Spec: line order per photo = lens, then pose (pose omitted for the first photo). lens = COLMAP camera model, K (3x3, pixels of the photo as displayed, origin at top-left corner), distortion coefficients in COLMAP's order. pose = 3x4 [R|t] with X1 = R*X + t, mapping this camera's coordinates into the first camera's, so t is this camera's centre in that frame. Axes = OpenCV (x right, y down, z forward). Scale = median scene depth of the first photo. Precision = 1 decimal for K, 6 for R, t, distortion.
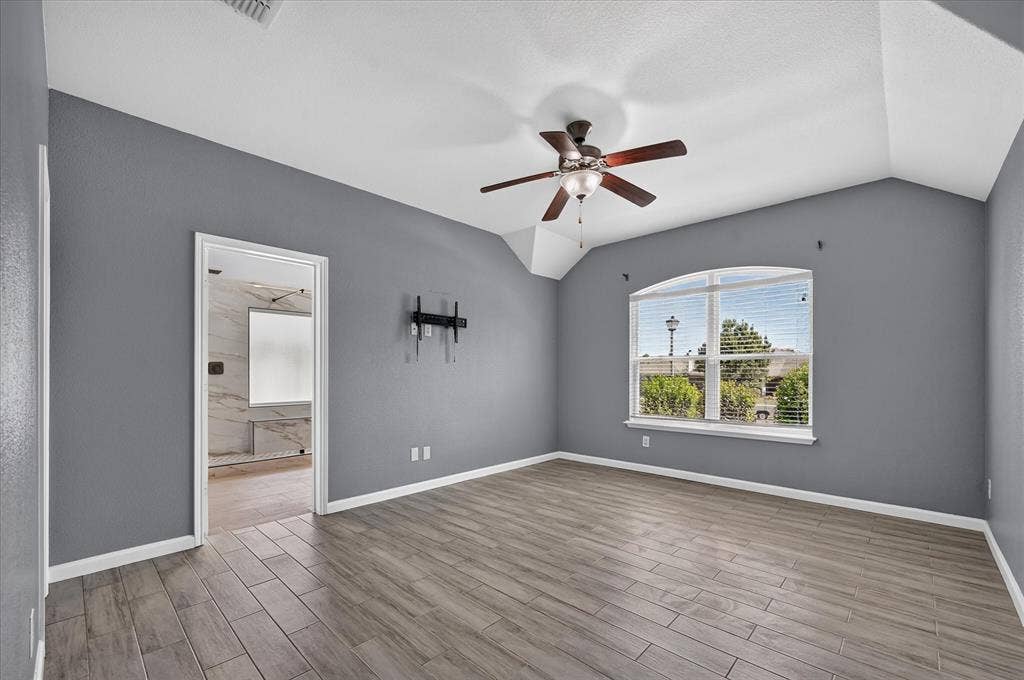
lens RADIAL K [[409.4, 0, 521.3], [0, 409.4, 372.9], [0, 0, 1]] dist [-0.000006, -0.000047]
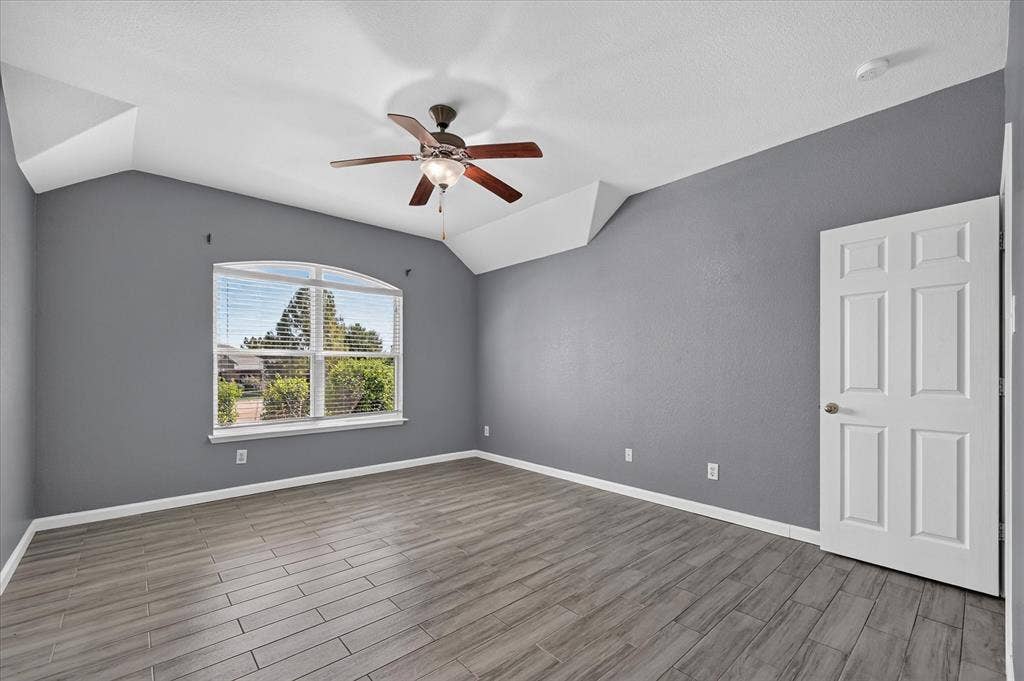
lens RADIAL K [[409.4, 0, 521.3], [0, 409.4, 373.4], [0, 0, 1]] dist [-0.000006, -0.000047]
pose [[0.117750, -0.013712, 0.992949, -0.500692], [0.002764, 0.999905, 0.013480, -0.002490], [-0.993039, 0.001157, 0.117777, 0.446654]]
